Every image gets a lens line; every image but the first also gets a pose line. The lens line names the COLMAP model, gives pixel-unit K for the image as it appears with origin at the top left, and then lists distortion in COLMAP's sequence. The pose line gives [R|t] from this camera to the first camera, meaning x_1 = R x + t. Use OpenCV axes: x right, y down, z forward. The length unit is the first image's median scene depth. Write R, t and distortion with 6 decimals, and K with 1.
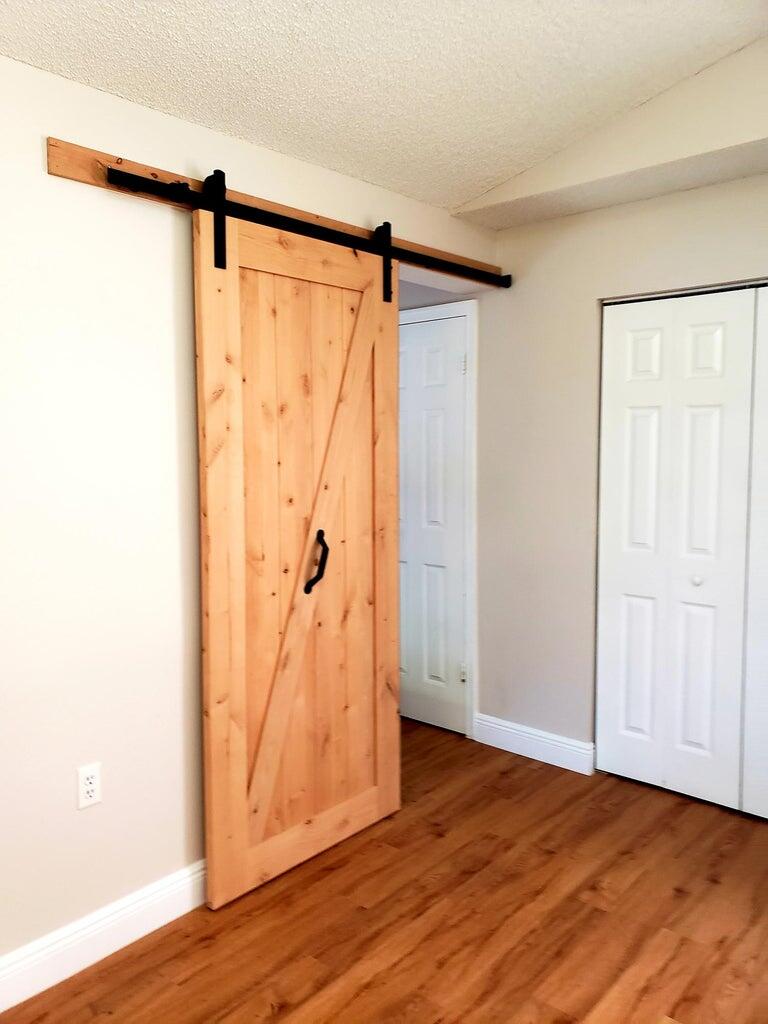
lens RADIAL K [[807.8, 0, 370.6], [0, 807.8, 501.0], [0, 0, 1]] dist [0.087712, -0.066067]
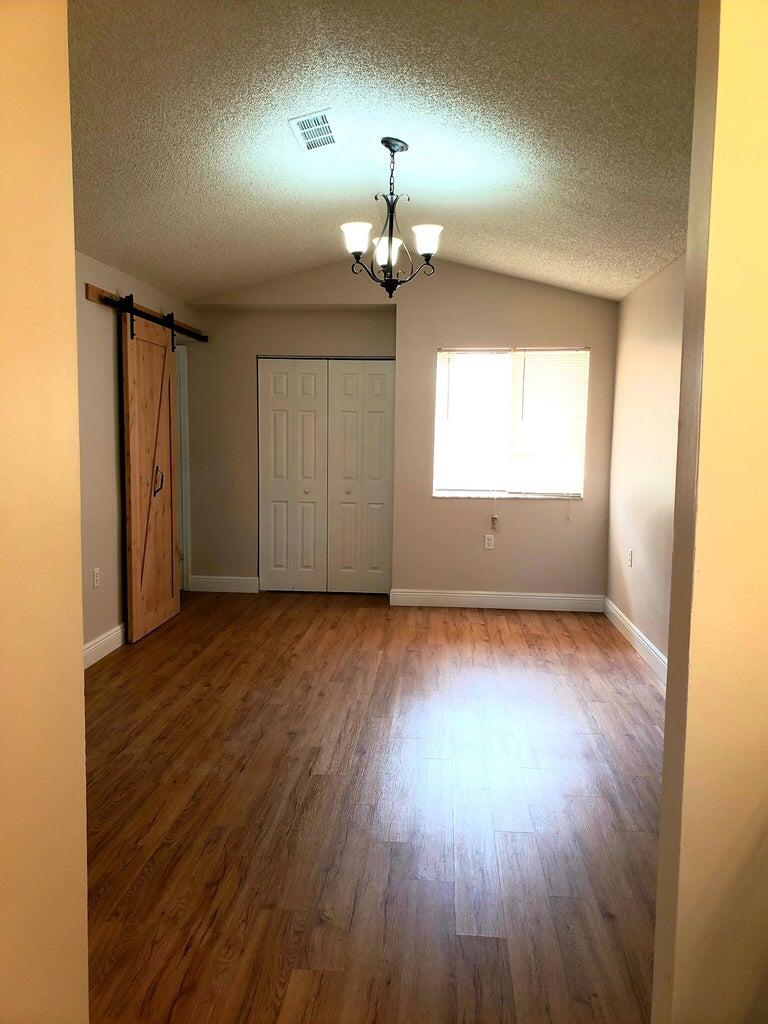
lens RADIAL K [[807.8, 0, 384.1], [0, 807.8, 510.0], [0, 0, 1]] dist [0.087712, -0.066067]
pose [[0.798456, -0.041077, 0.600650, -0.776684], [0.027823, 0.999121, 0.031341, 0.091091], [-0.601409, -0.008313, 0.798898, -0.896058]]
